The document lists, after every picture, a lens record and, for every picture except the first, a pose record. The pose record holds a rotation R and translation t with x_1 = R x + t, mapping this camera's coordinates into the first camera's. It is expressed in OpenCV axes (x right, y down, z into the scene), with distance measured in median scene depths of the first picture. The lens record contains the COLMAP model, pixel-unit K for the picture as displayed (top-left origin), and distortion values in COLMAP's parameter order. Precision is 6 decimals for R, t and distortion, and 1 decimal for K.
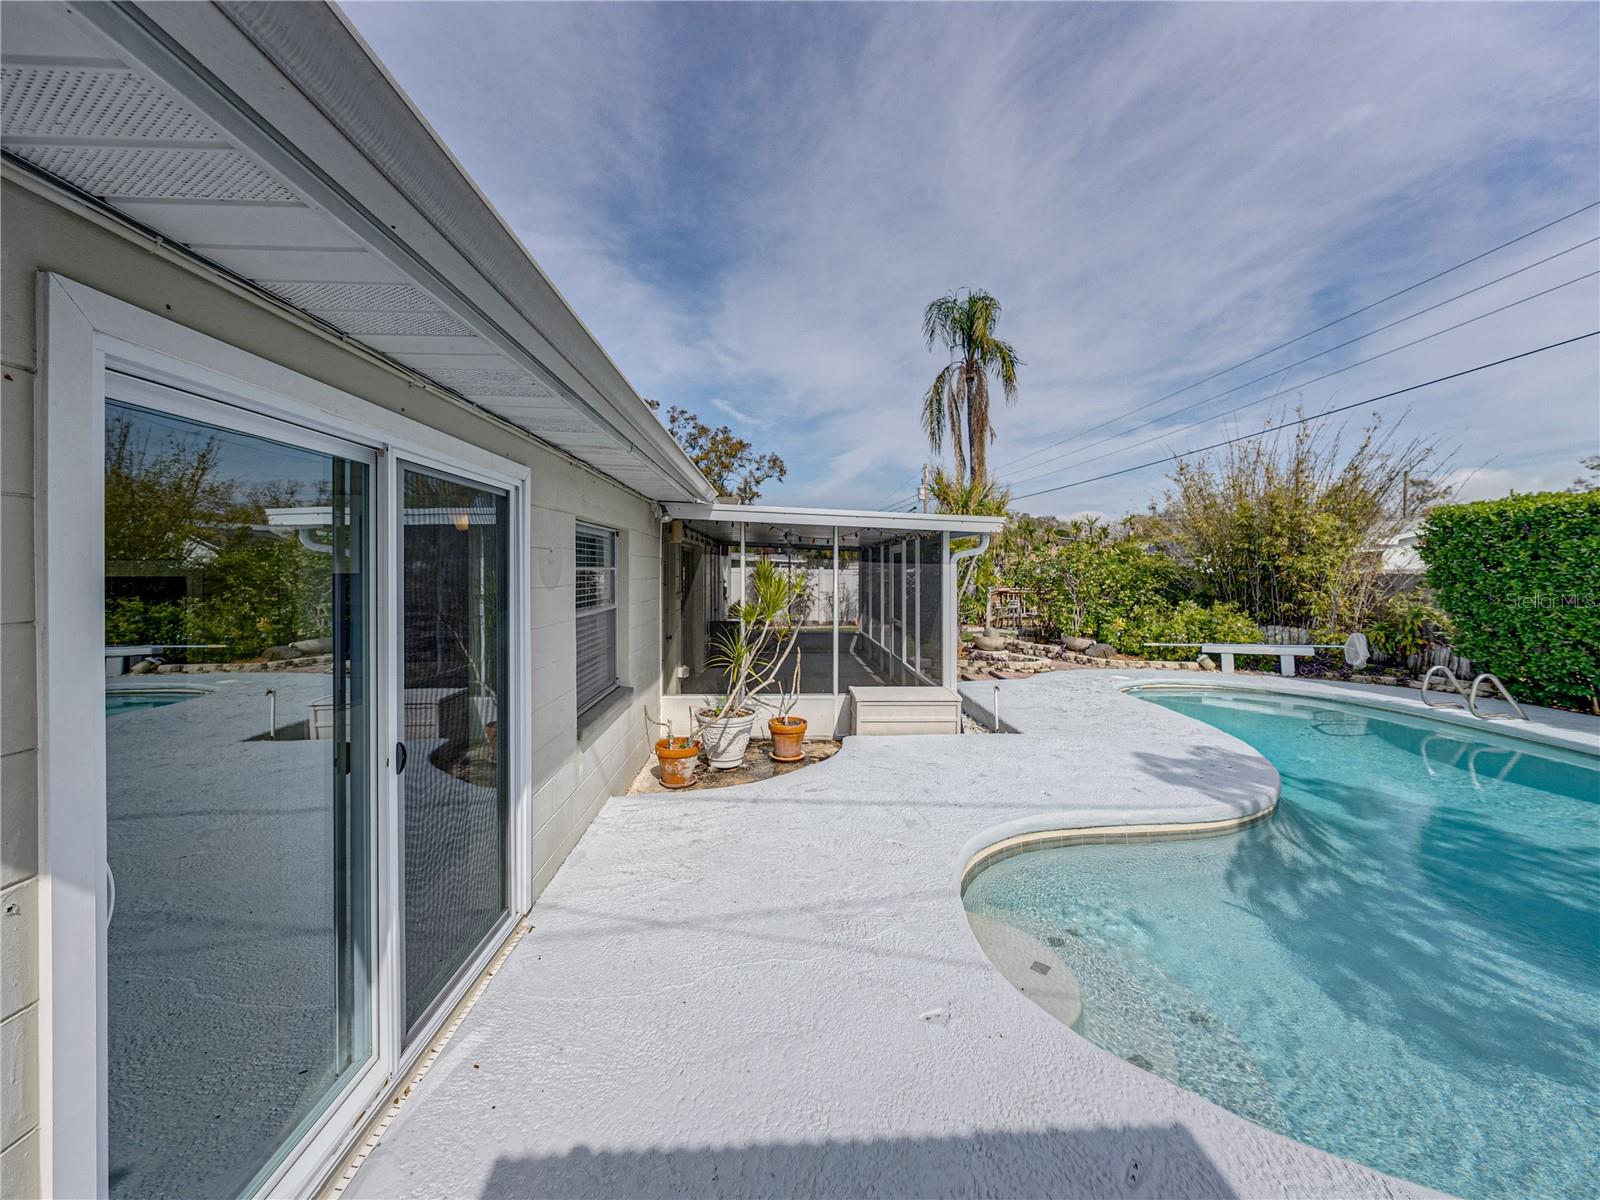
lens RADIAL K [[626.3, 0, 797.4], [0, 626.3, 567.7], [0, 0, 1]] dist [-0.002109, 0.000159]
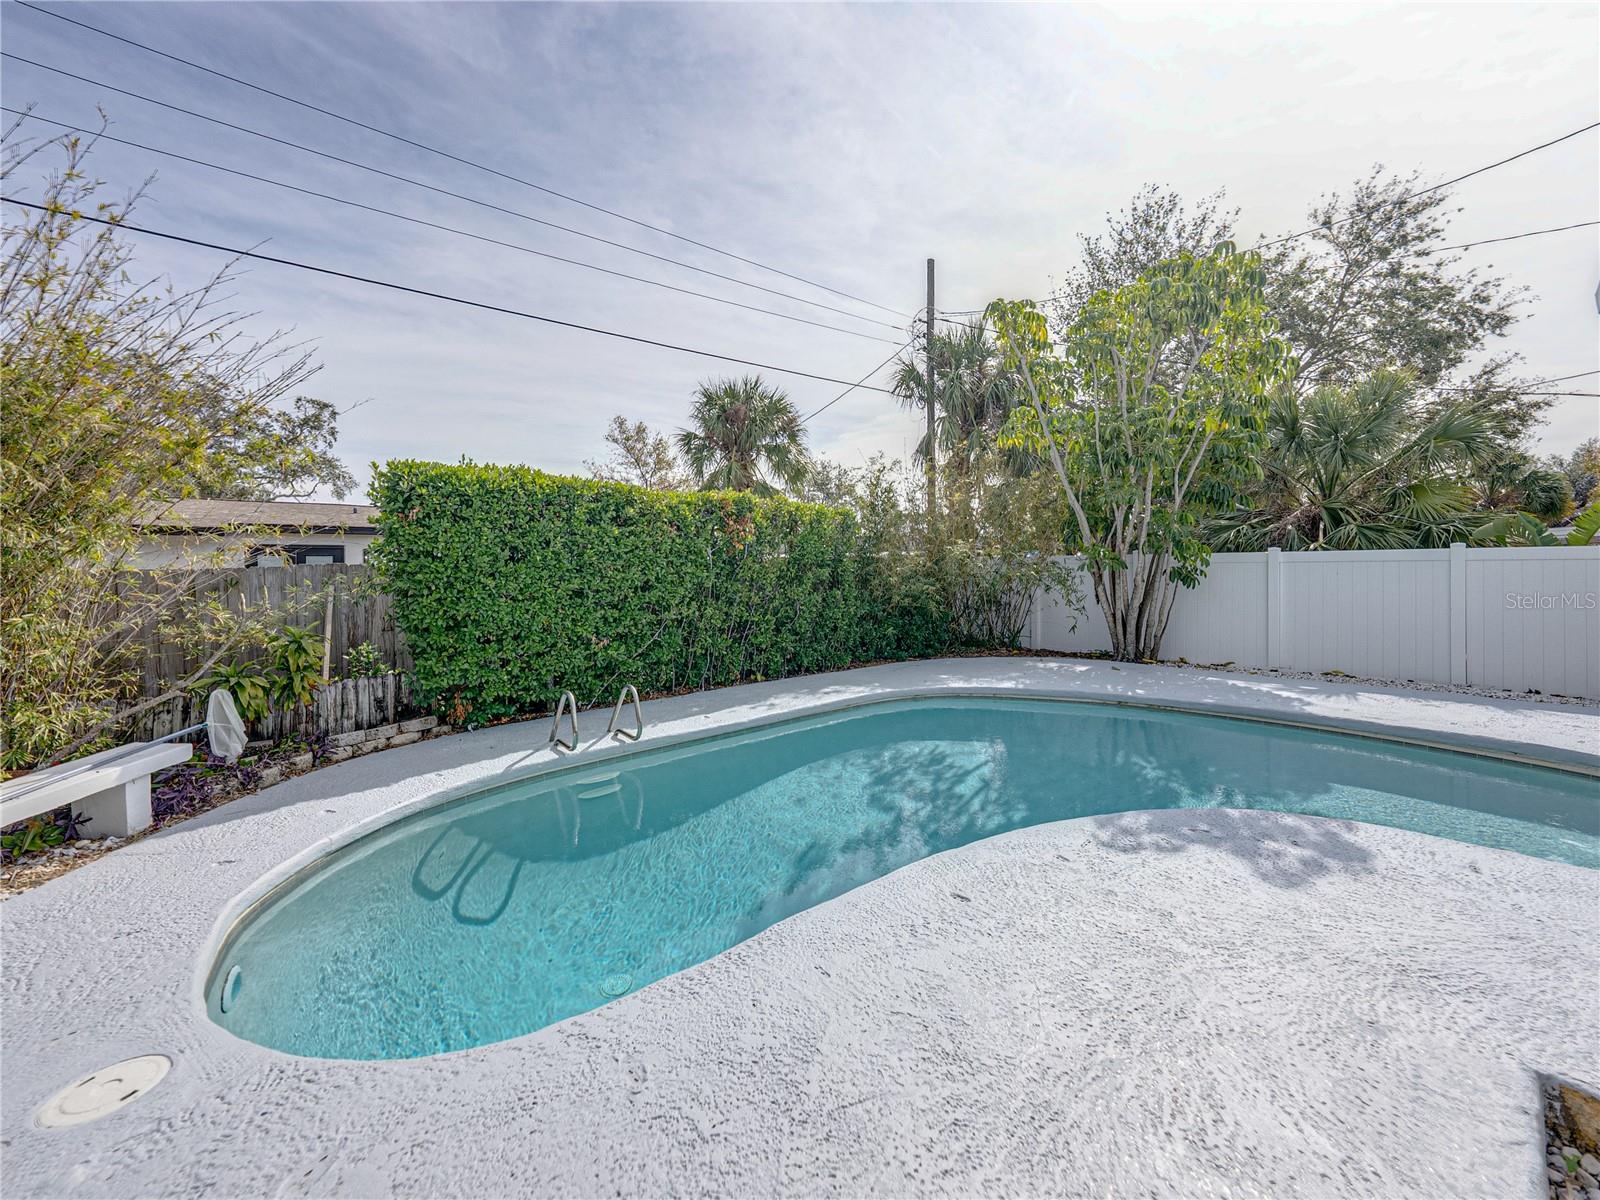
lens RADIAL K [[626.3, 0, 809.0], [0, 626.3, 572.5], [0, 0, 1]] dist [-0.002109, 0.000159]
pose [[-0.620110, 0.001555, 0.784513, 0.216789], [0.010674, 0.999922, 0.006456, 0.014685], [-0.784442, 0.012377, -0.620078, 0.871323]]
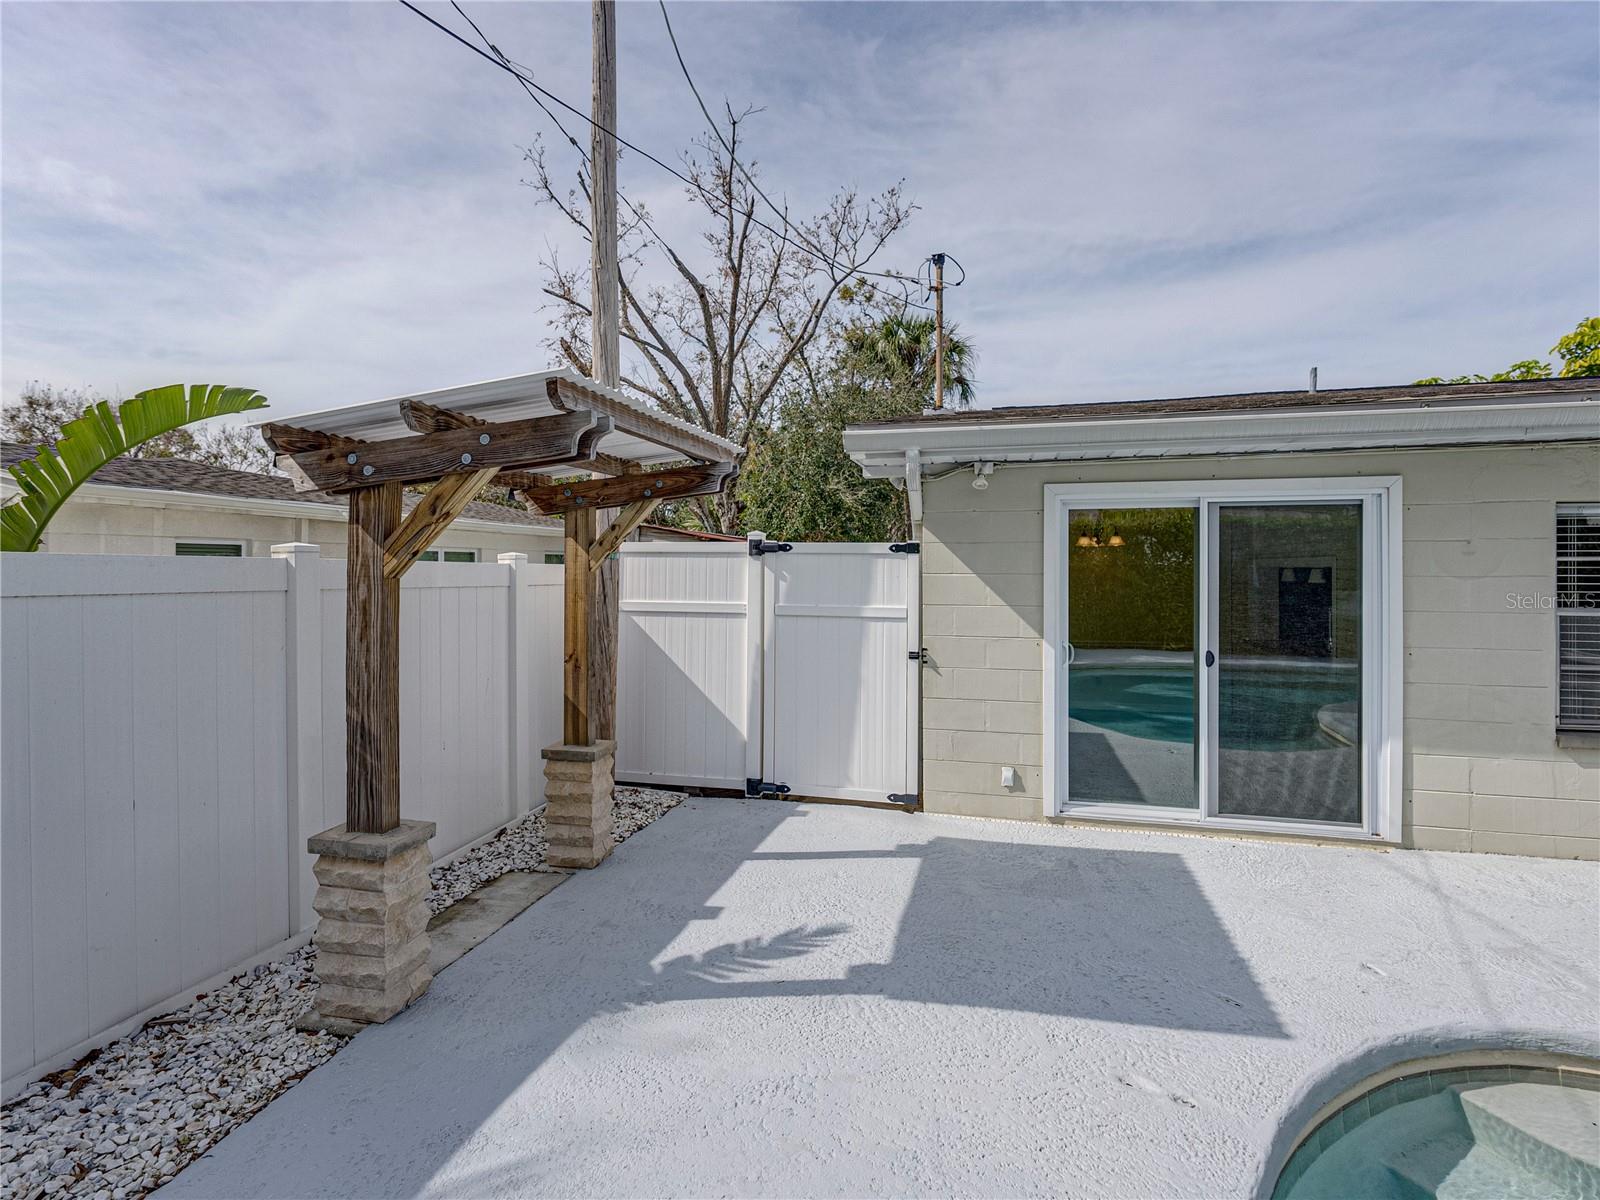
lens RADIAL K [[777.6, 0, 788.9], [0, 777.6, 557.2], [0, 0, 1]] dist [-0.024322, 0.003920]
pose [[-0.309960, -0.013849, -0.950649, 0.403603], [0.001507, 0.999885, -0.015057, 0.005011], [0.950748, -0.006099, -0.309903, 0.102378]]
